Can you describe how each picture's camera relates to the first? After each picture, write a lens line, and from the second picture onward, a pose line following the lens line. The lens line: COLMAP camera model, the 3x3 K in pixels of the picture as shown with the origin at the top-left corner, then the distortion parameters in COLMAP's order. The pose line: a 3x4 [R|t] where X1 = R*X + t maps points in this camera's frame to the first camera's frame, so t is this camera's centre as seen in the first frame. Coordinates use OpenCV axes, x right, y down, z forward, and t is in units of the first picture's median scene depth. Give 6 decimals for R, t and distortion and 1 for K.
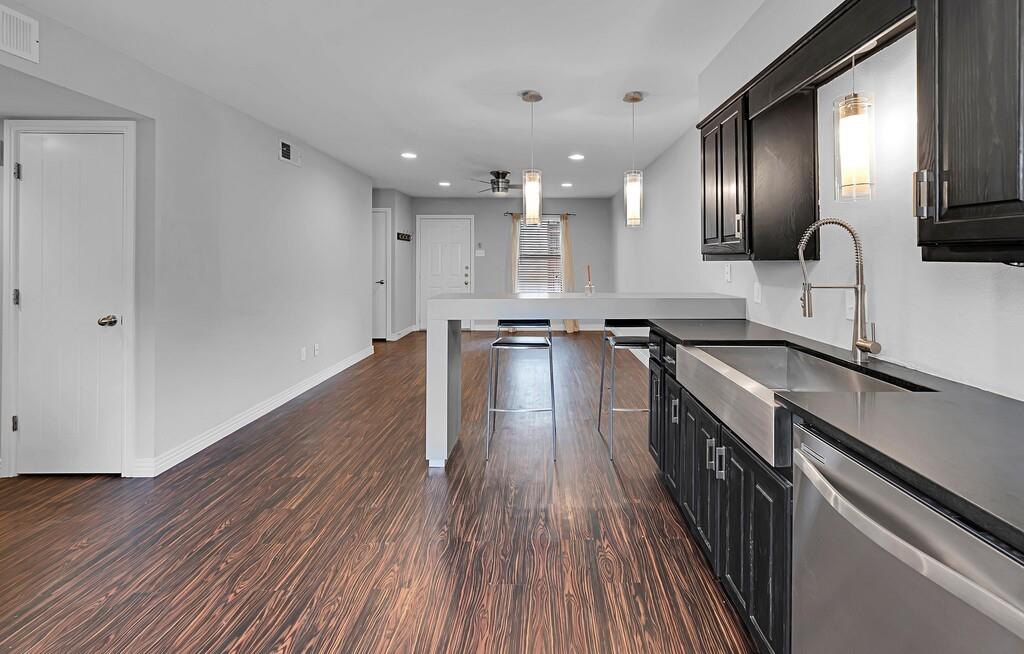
lens RADIAL K [[449.6, 0, 555.2], [0, 449.6, 253.6], [0, 0, 1]] dist [0.005708, 0.000513]
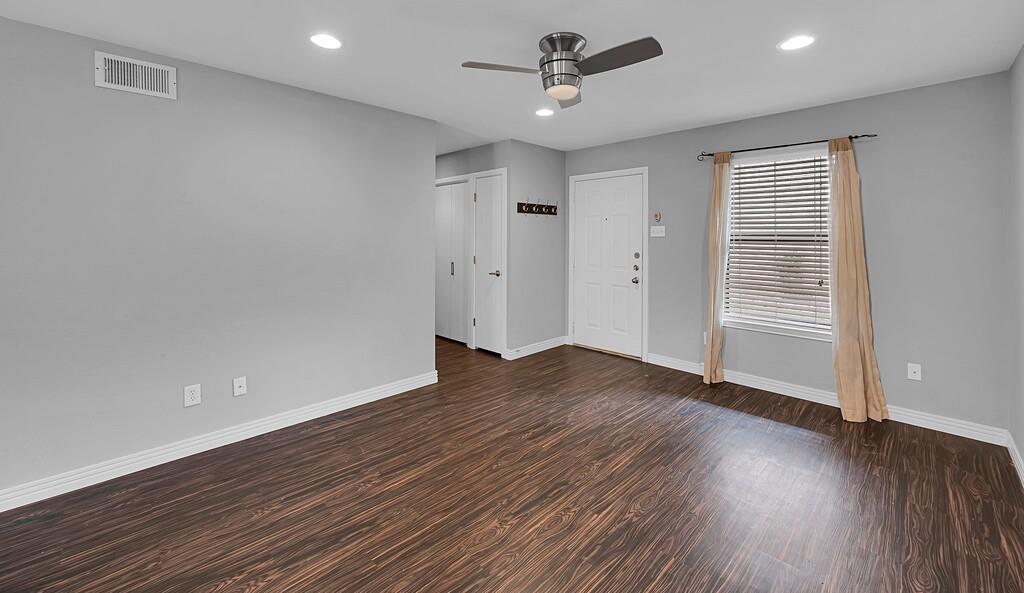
lens RADIAL K [[413.2, 0, 513.6], [0, 413.2, 239.6], [0, 0, 1]] dist [-0.000862, -0.000412]
pose [[0.680152, 0.005953, -0.733047, 0.100245], [0.009751, 0.999805, 0.017167, -0.001081], [0.733006, -0.018824, 0.679961, 0.526906]]
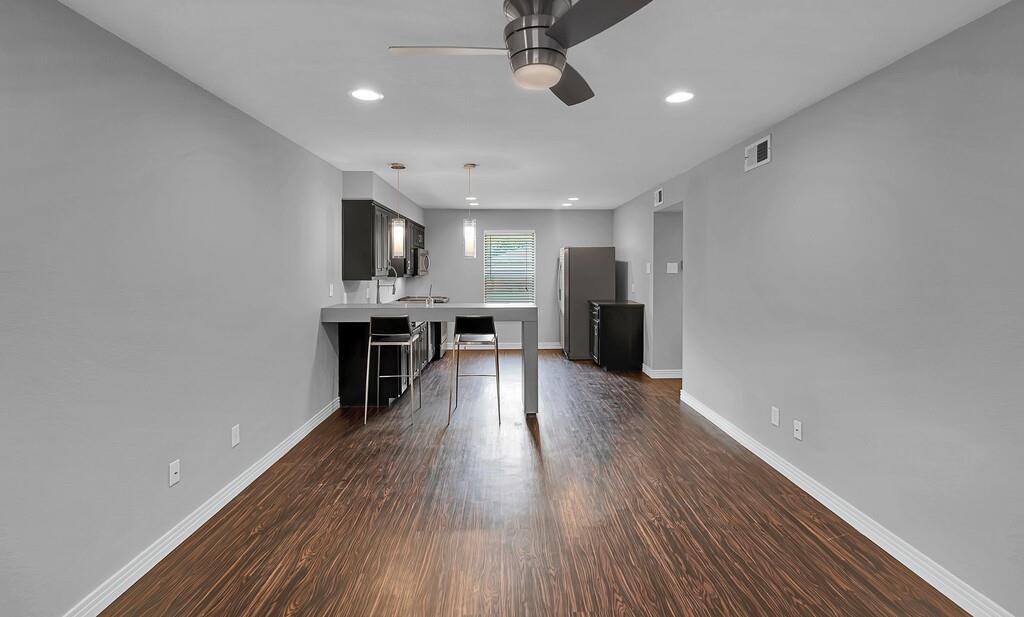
lens RADIAL K [[462.0, 0, 512.4], [0, 462.0, 276.5], [0, 0, 1]] dist [-0.004353, -0.000403]
pose [[-0.999862, 0.000966, 0.016557, -0.082945], [0.001079, 0.999976, 0.006847, -0.003501], [-0.016550, 0.006864, -0.999839, 0.980444]]
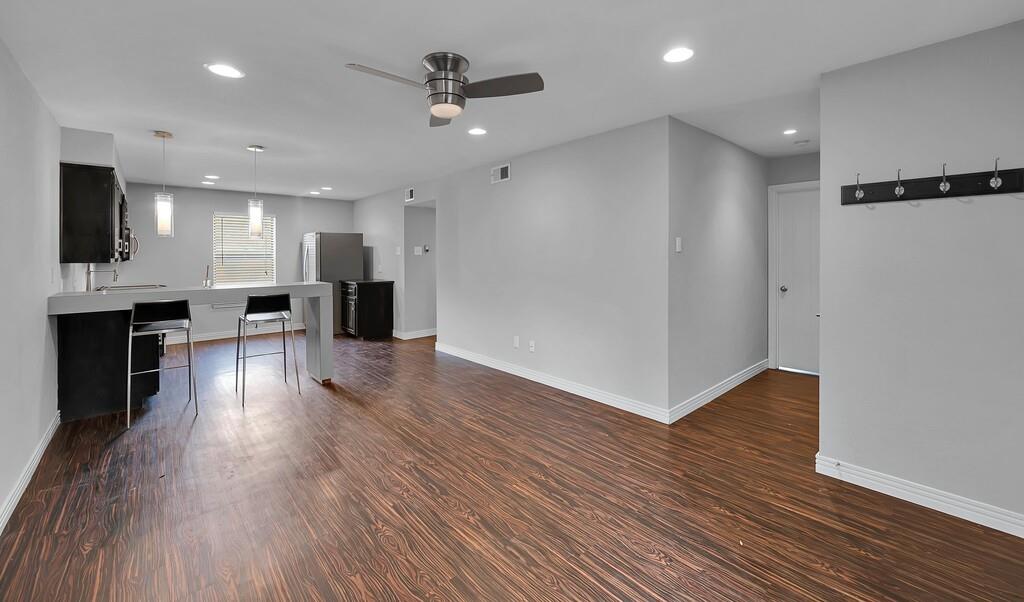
lens RADIAL K [[412.7, 0, 514.6], [0, 412.7, 256.9], [0, 0, 1]] dist [-0.000571, -0.000798]
pose [[-0.771755, 0.007359, -0.635878, 0.061109], [0.013607, 0.999895, -0.004943, 0.007726], [0.635775, -0.012467, -0.771774, 1.013994]]
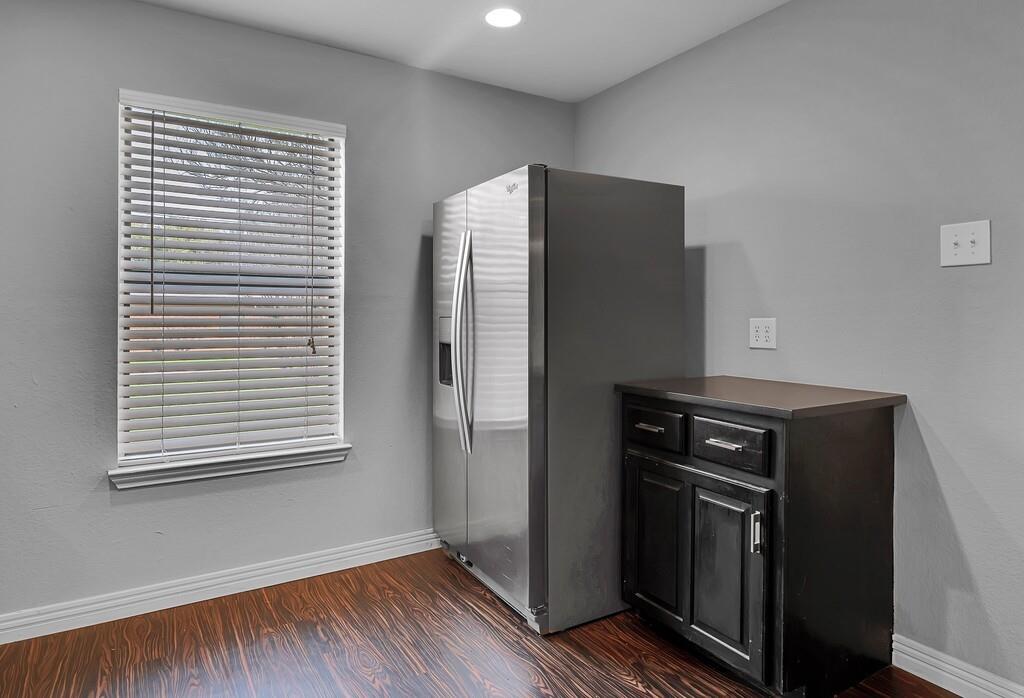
lens RADIAL K [[599.3, 0, 520.1], [0, 599.3, 322.6], [0, 0, 1]] dist [-0.006042, 0.000399]
pose [[-0.868021, -0.000045, -0.496528, -0.029290], [0.004215, 0.999963, -0.007459, 0.021431], [0.496510, -0.008567, -0.867989, 0.311001]]
